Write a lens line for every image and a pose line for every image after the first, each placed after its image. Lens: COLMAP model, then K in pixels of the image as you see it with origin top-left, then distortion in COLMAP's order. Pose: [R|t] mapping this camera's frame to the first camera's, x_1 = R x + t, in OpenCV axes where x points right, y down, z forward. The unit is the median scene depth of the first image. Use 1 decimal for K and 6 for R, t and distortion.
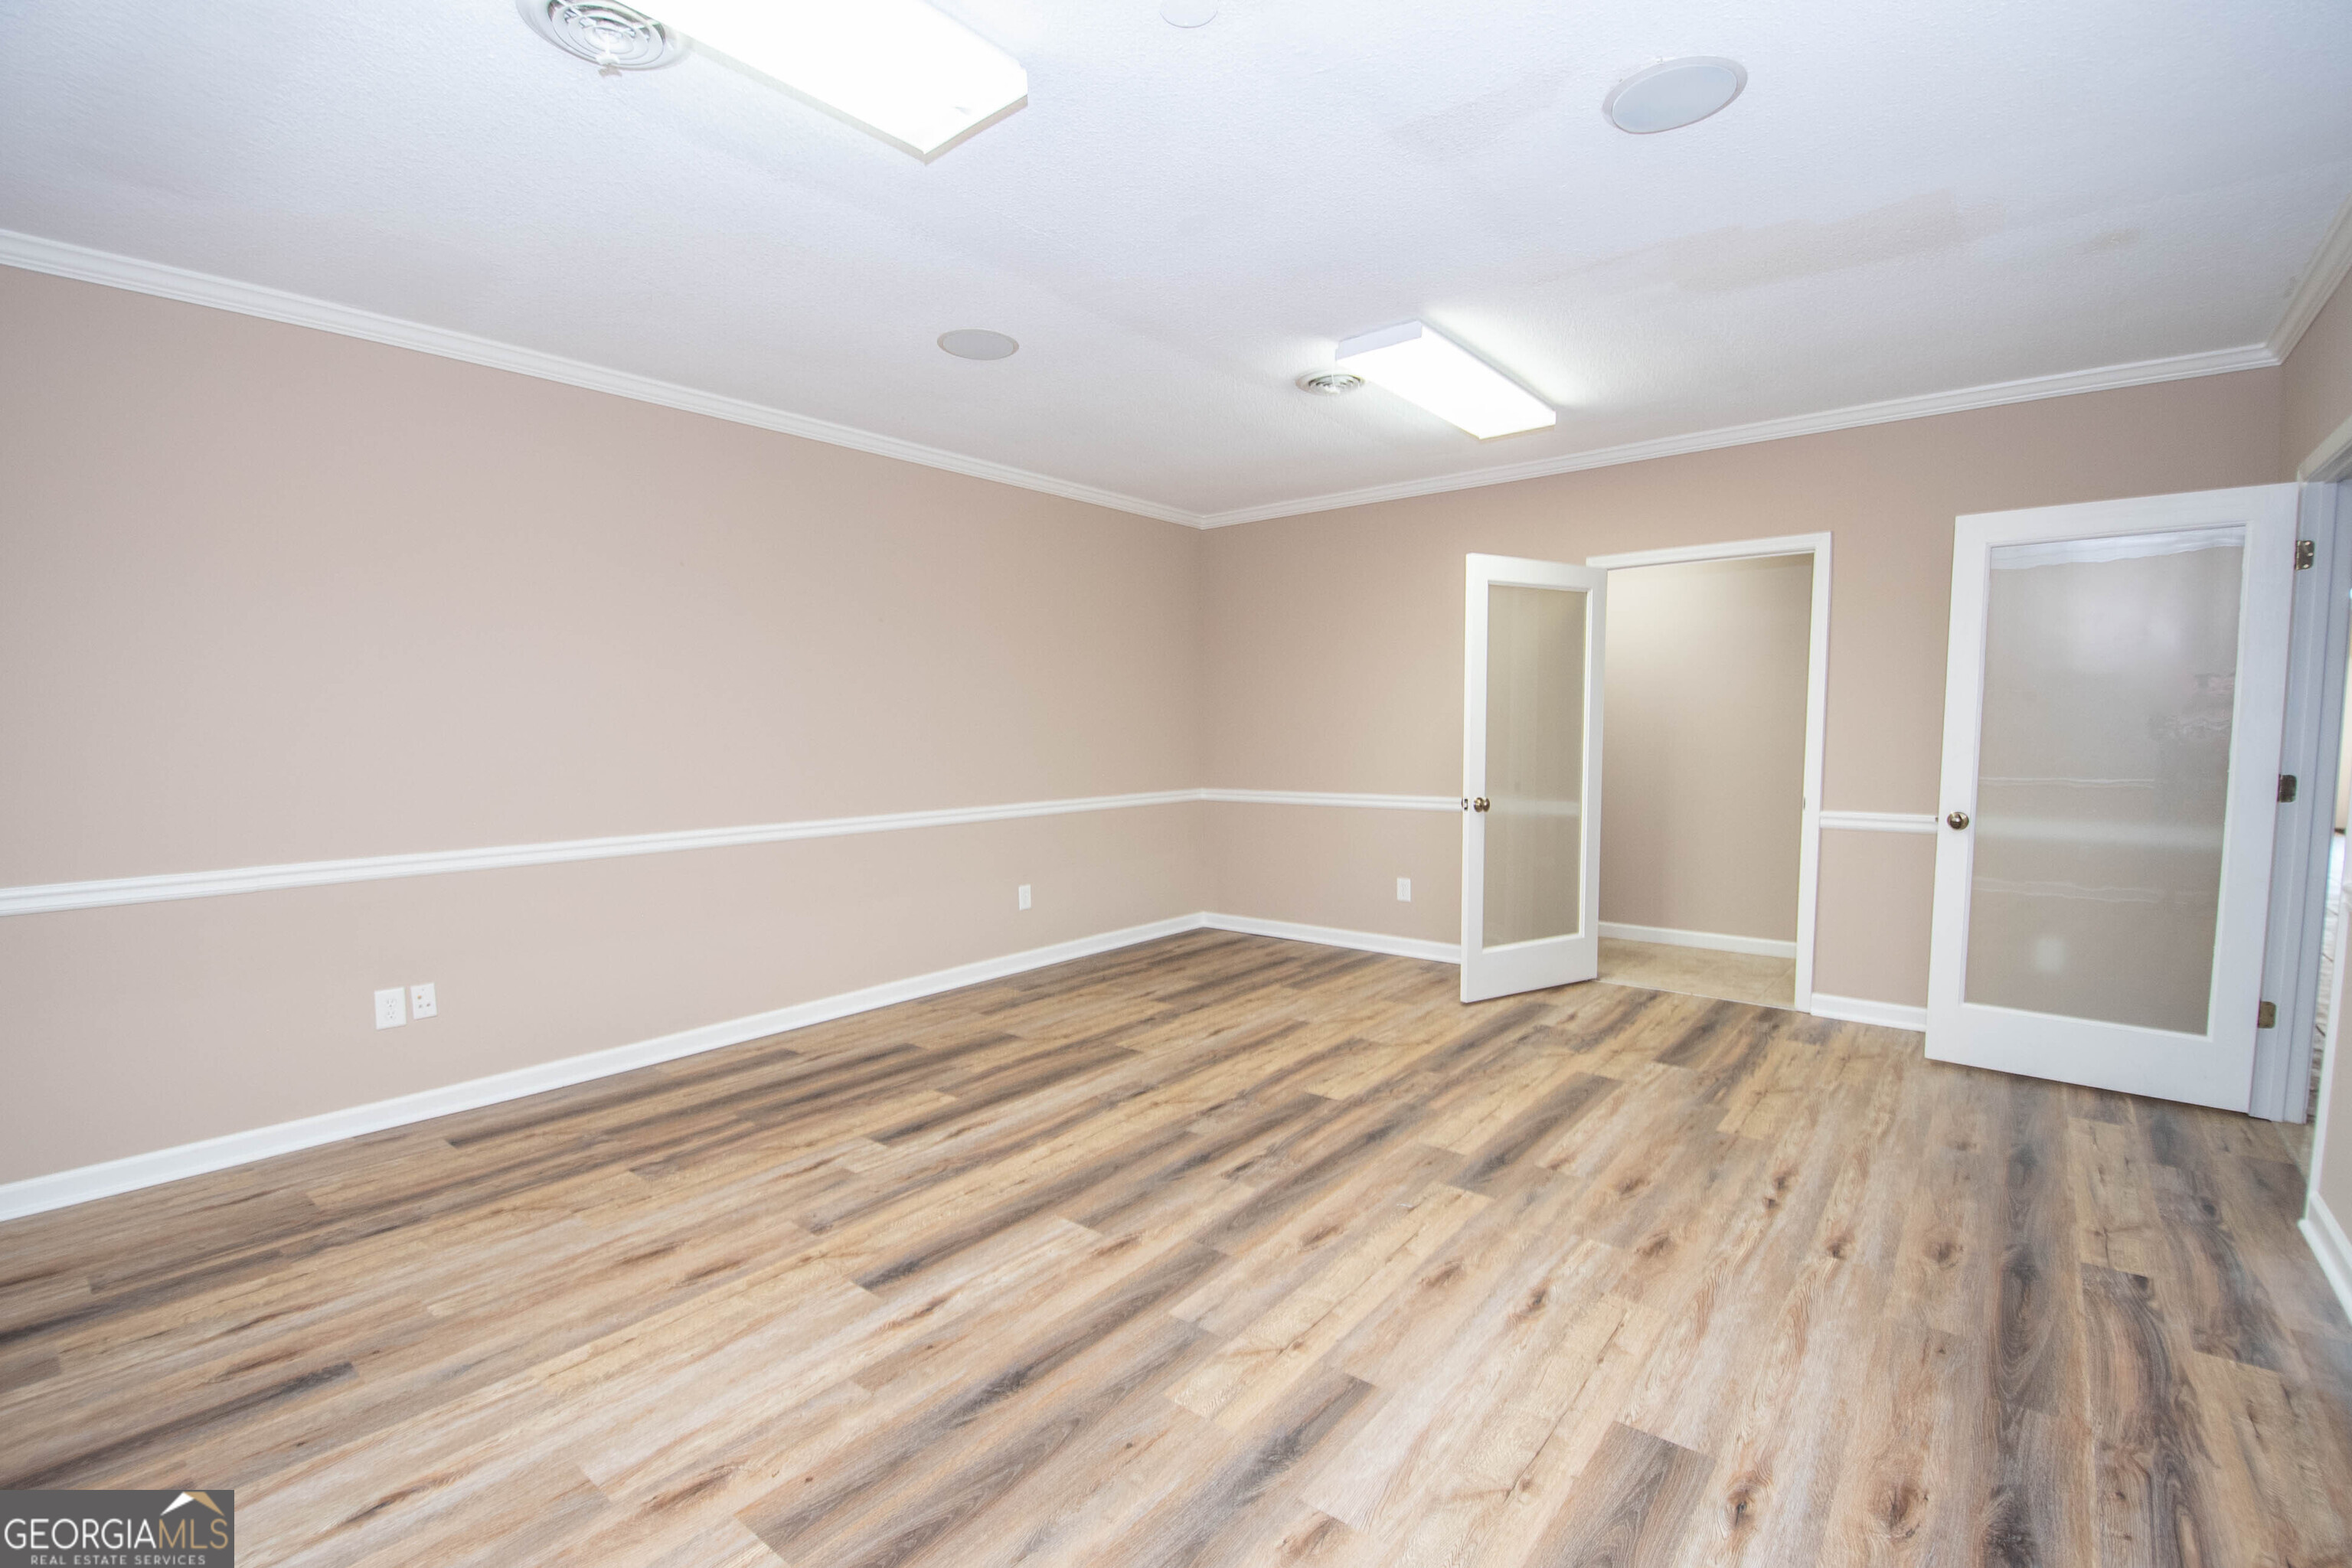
lens RADIAL K [[1047.9, 0, 1198.0], [0, 1047.9, 833.7], [0, 0, 1]] dist [0.008233, -0.019259]
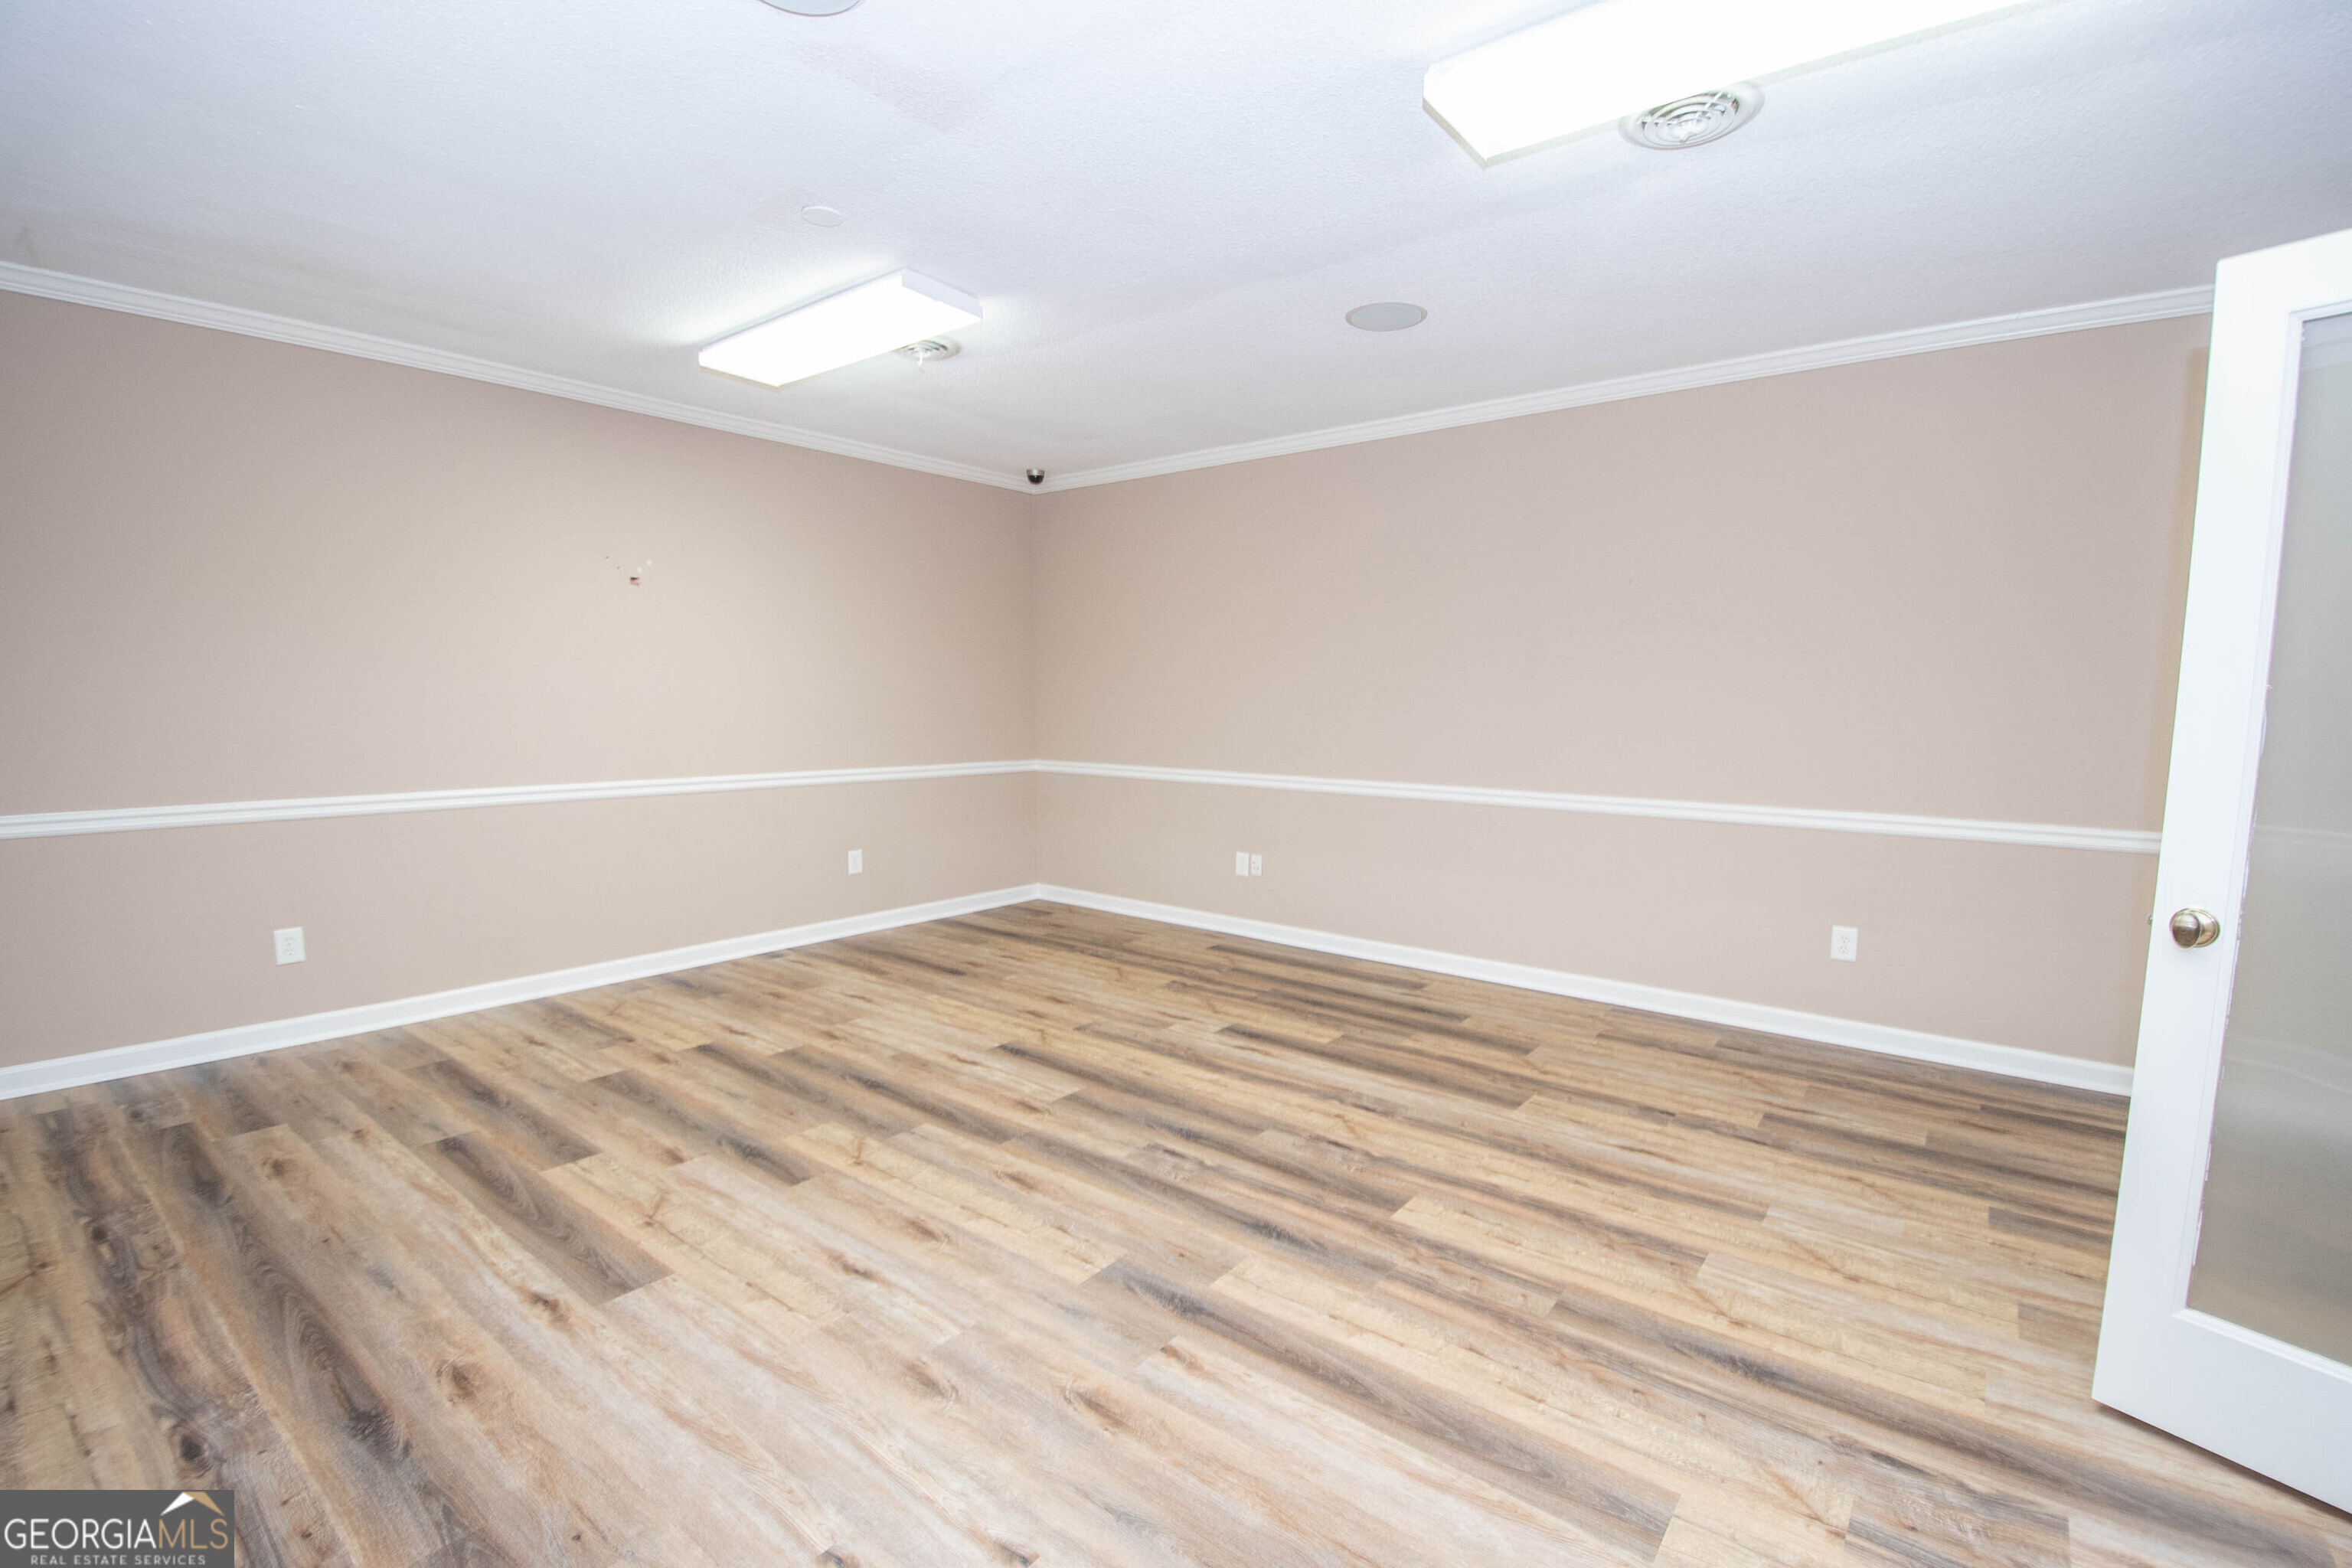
lens RADIAL K [[1047.9, 0, 1171.1], [0, 1047.9, 784.9], [0, 0, 1]] dist [0.008233, -0.019259]
pose [[-0.000978, 0.093789, -0.995592, 0.909622], [-0.113640, 0.989132, 0.093293, -0.104796], [0.993521, 0.113231, 0.009691, 0.875031]]
